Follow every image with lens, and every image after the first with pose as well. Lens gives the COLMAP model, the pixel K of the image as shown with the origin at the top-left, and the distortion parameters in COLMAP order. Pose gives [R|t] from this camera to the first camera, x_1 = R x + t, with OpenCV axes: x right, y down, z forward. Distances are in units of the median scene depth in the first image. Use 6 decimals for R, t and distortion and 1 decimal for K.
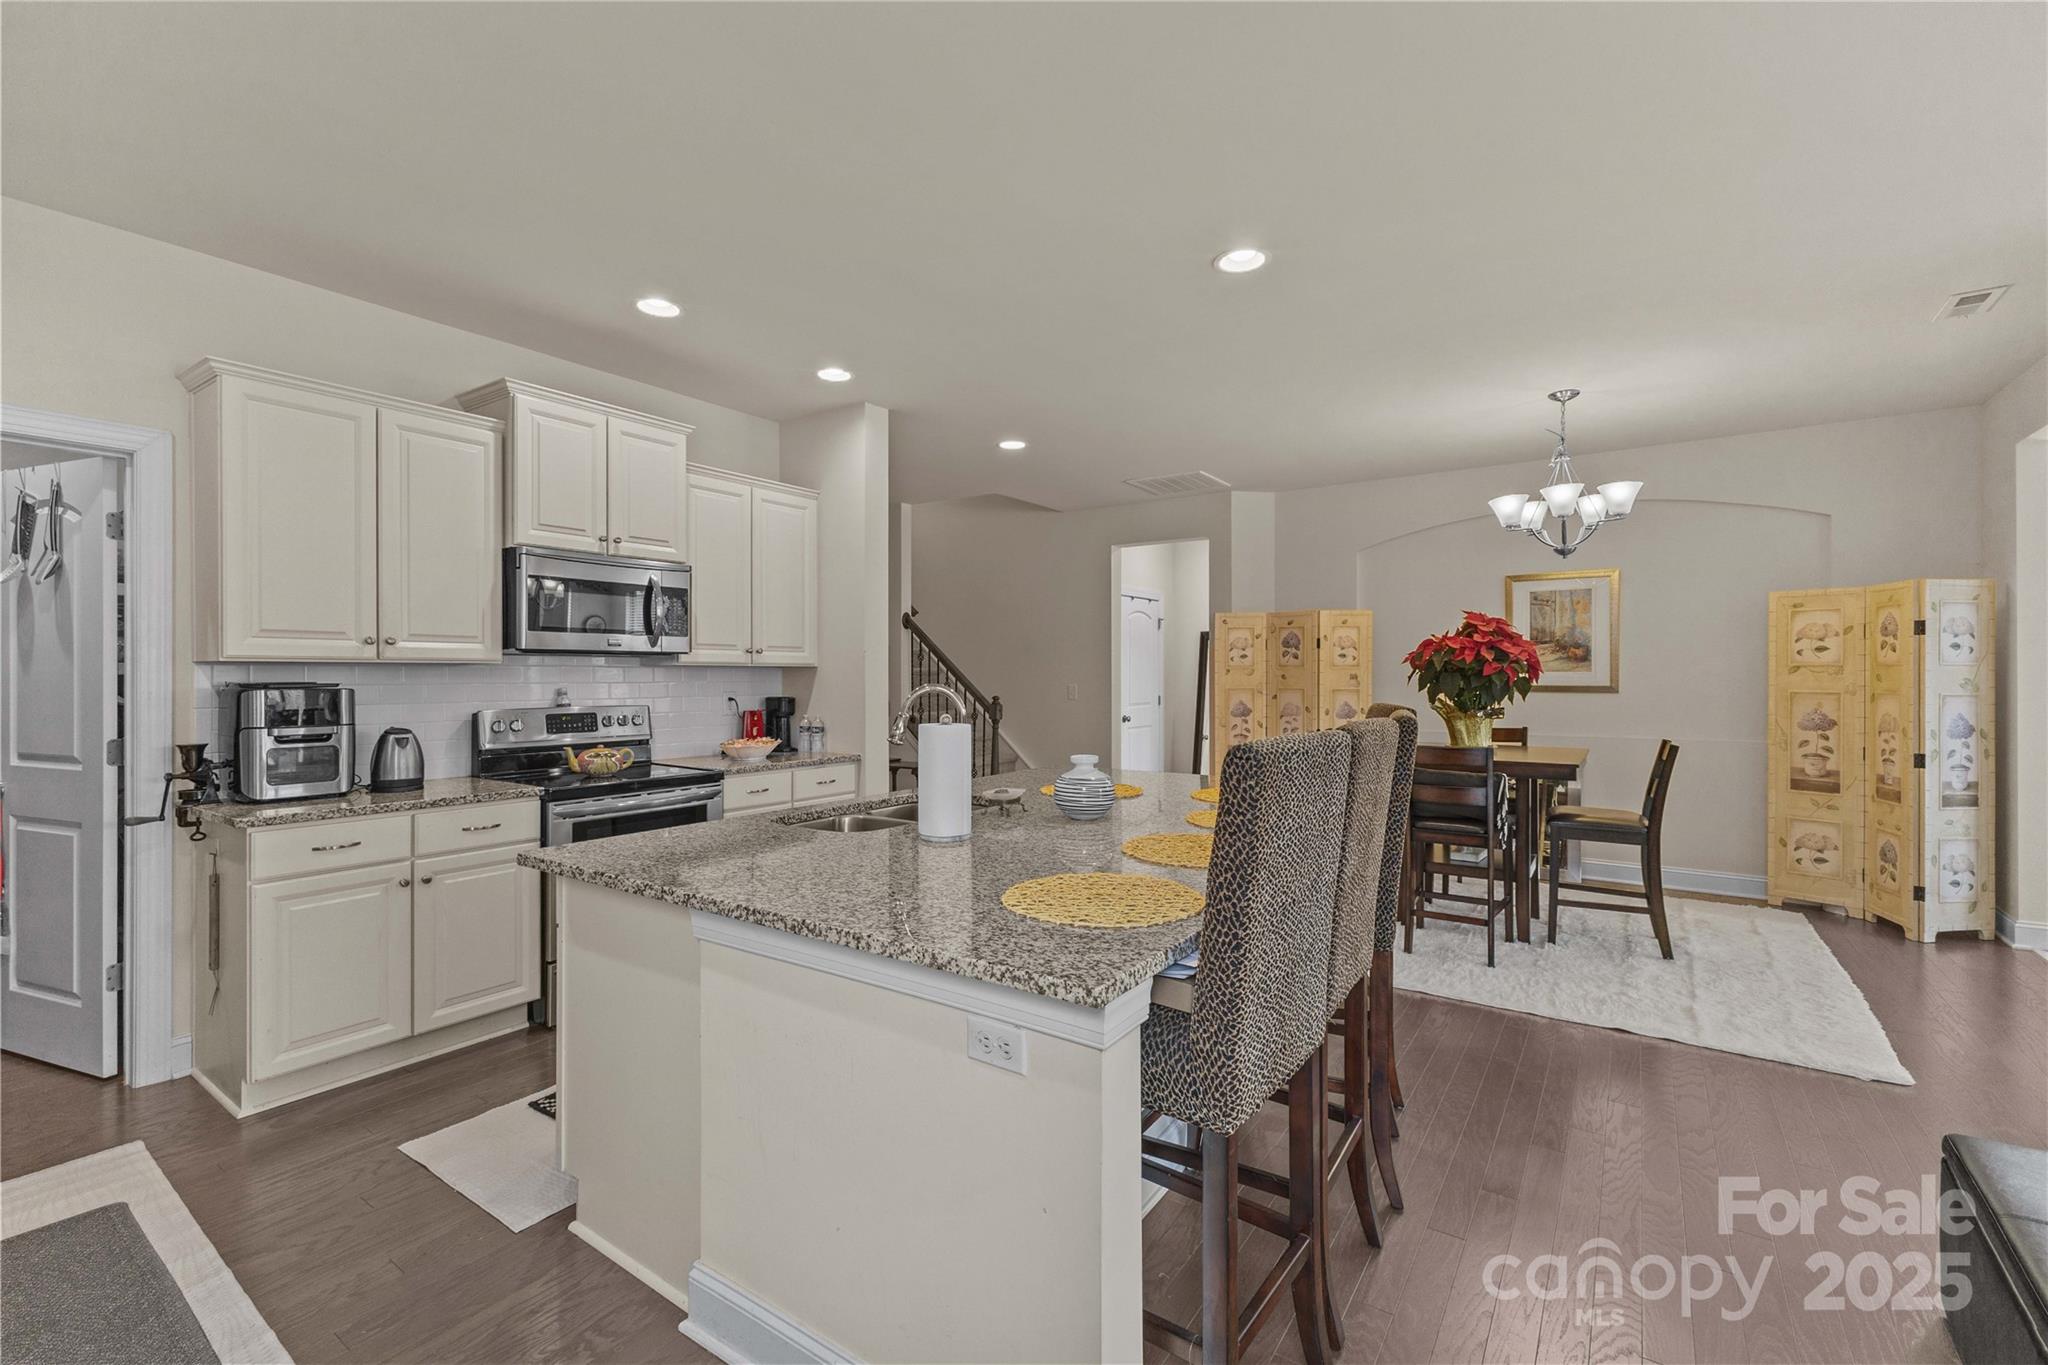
lens RADIAL K [[877.9, 0, 1023.4], [0, 877.9, 673.3], [0, 0, 1]] dist [0.011675, 0.000050]
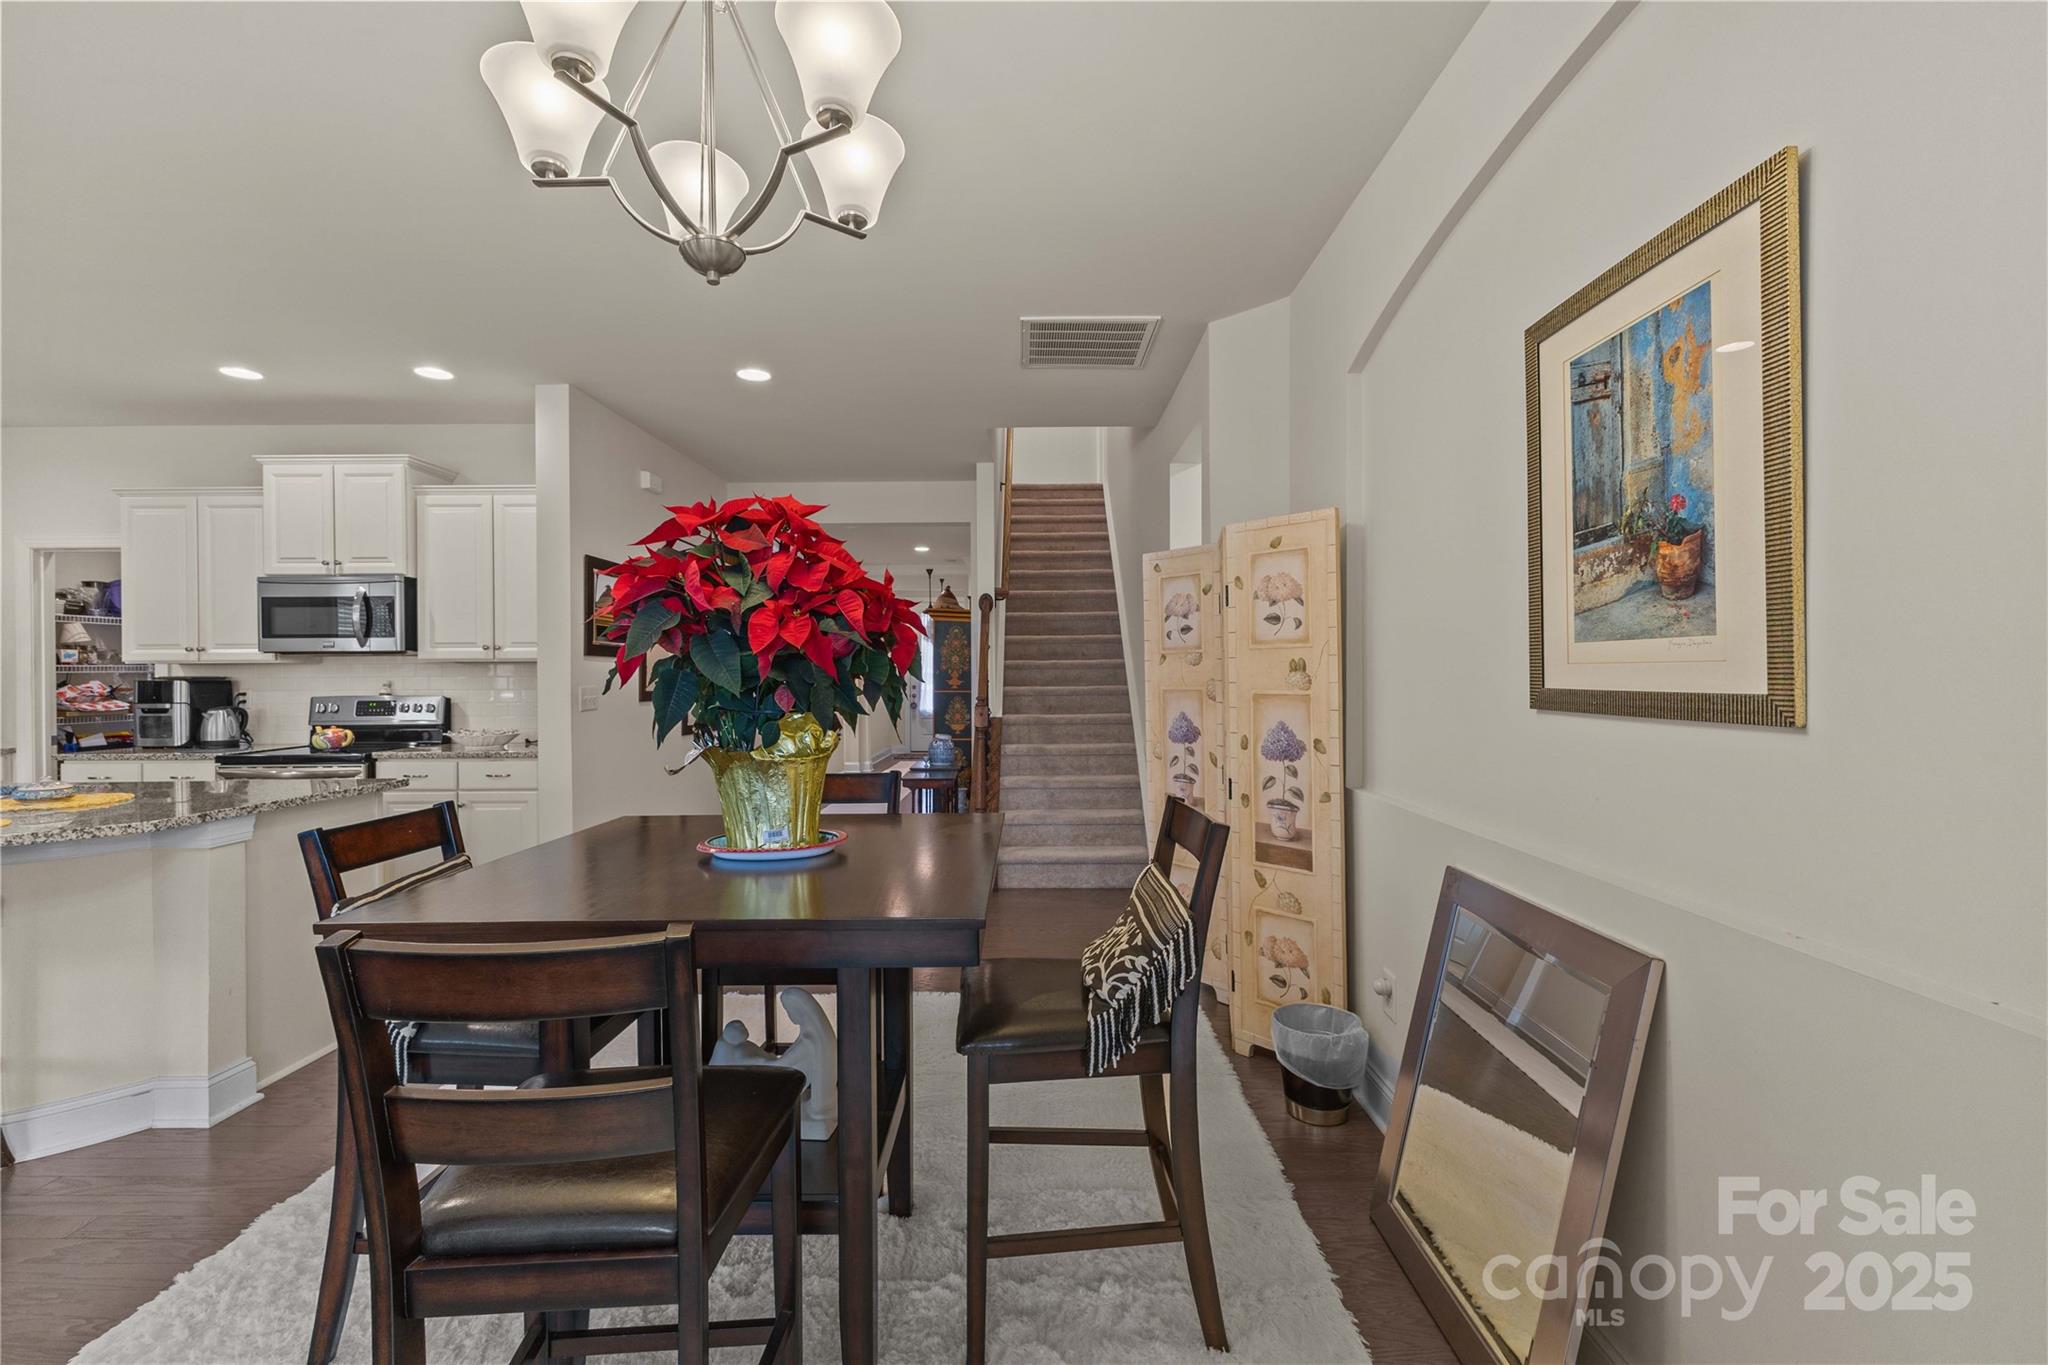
lens RADIAL K [[877.9, 0, 1023.4], [0, 877.9, 673.3], [0, 0, 1]] dist [0.011675, 0.000050]
pose [[0.566595, -0.002501, -0.823993, 0.861441], [0.006867, 0.999975, 0.001687, 0.007864], [0.823968, -0.006614, 0.566598, 0.839828]]
